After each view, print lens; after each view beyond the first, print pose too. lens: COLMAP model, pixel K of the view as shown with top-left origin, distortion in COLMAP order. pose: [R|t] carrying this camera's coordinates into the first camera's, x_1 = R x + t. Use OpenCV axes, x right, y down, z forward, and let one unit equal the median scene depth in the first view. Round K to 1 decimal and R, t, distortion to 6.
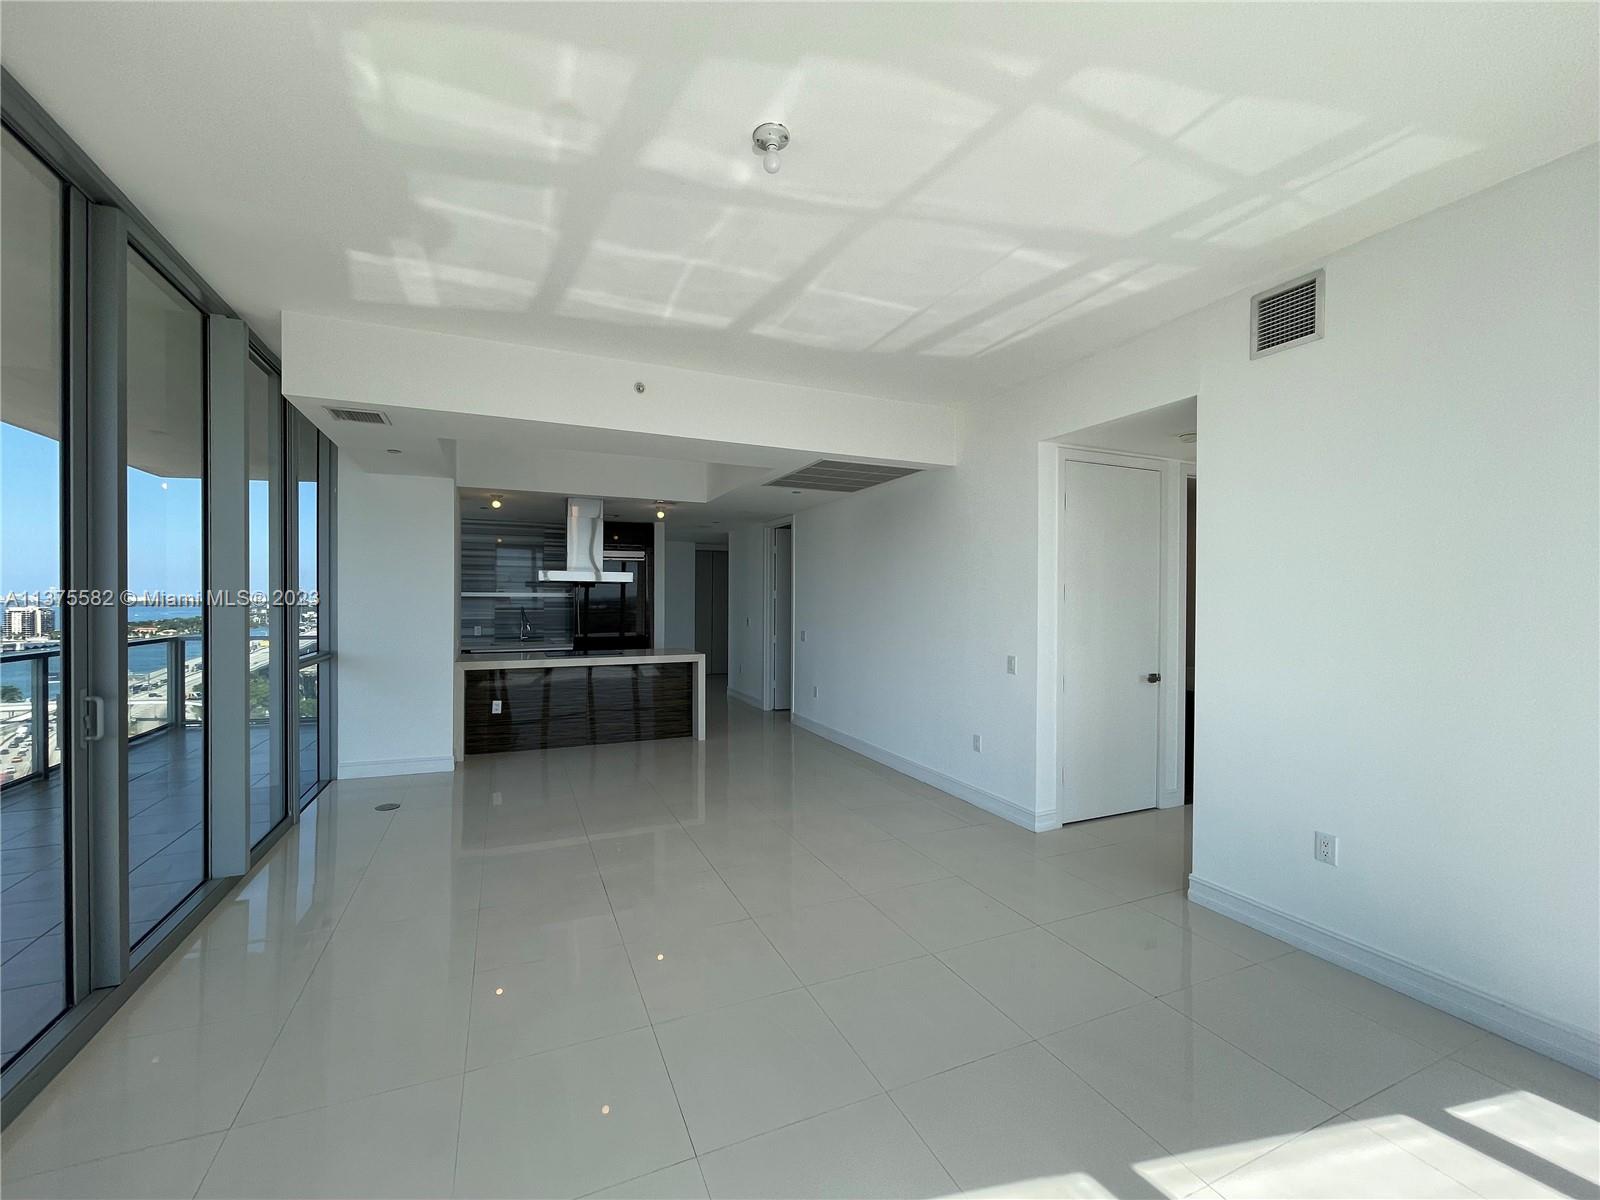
lens RADIAL K [[638.9, 0, 793.9], [0, 638.9, 602.5], [0, 0, 1]] dist [-0.002878, -0.001721]
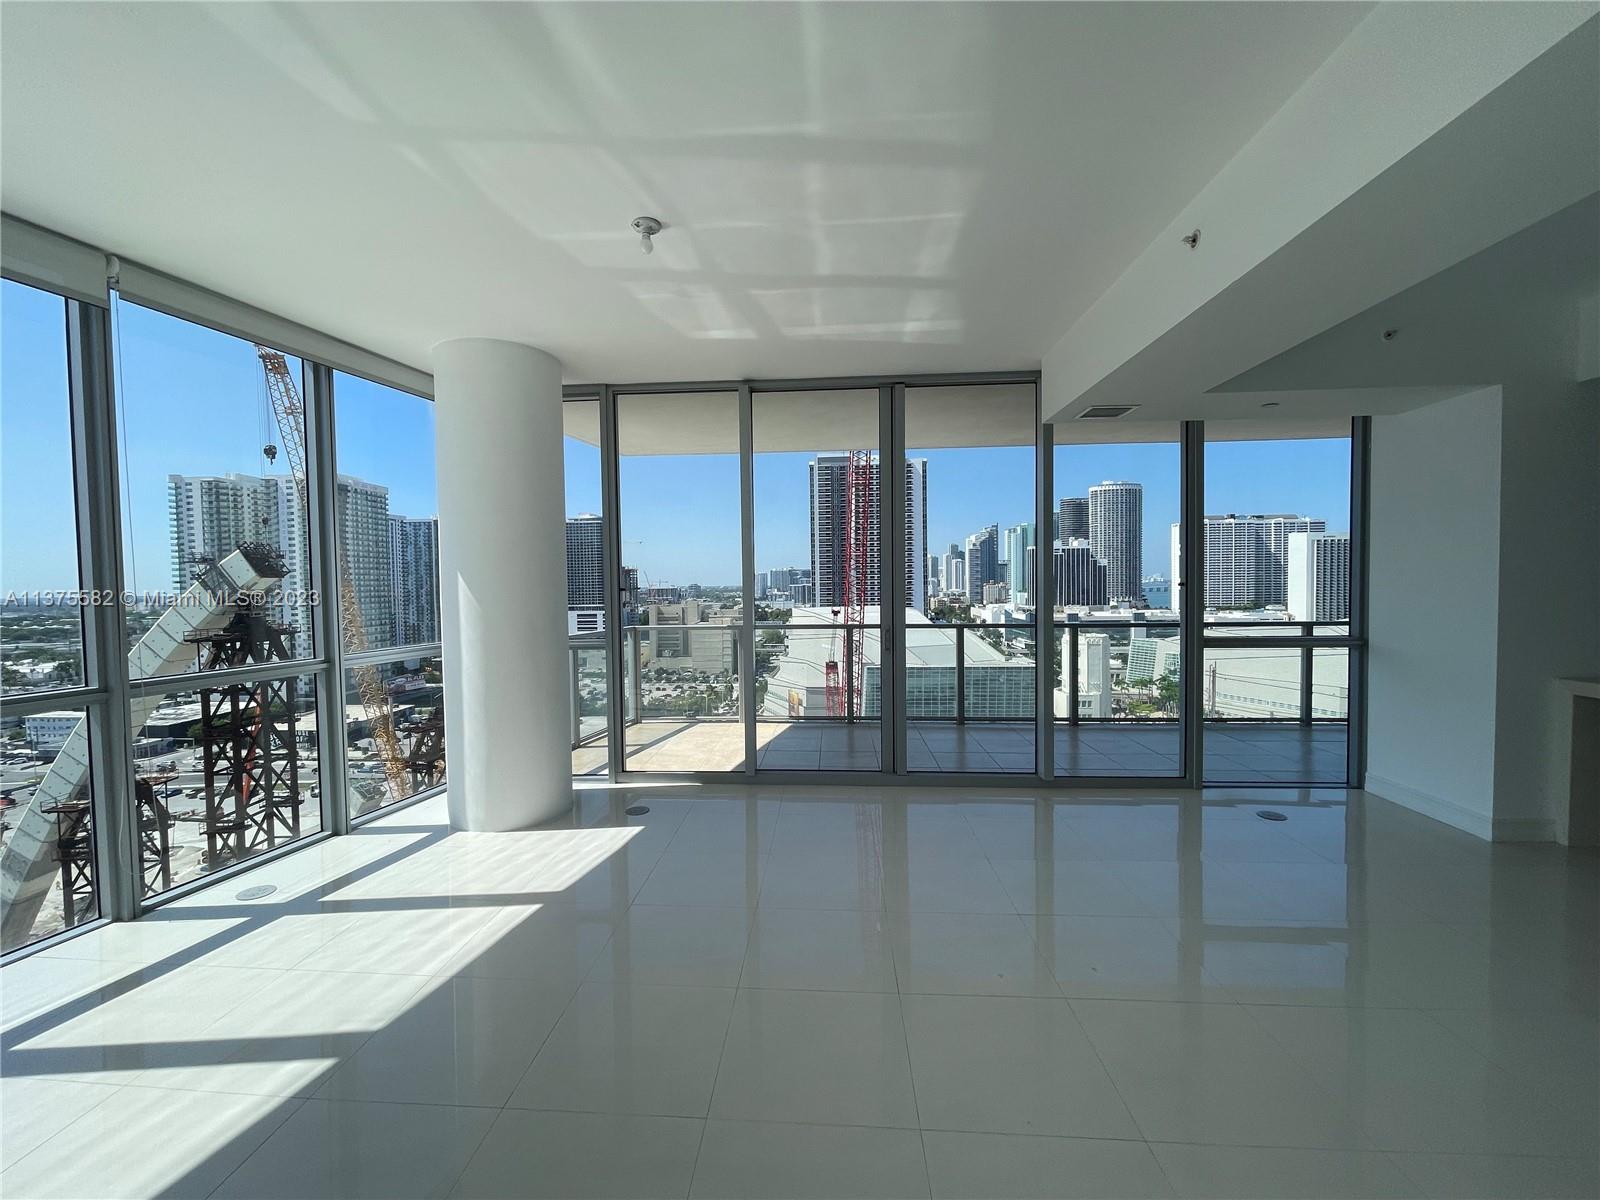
lens RADIAL K [[638.9, 0, 794.6], [0, 638.9, 605.1], [0, 0, 1]] dist [-0.002878, -0.001721]
pose [[-0.451398, 0.030803, -0.891791, 1.585930], [0.003253, 0.999454, 0.032875, 0.014679], [0.892317, 0.011938, -0.451252, 3.068966]]
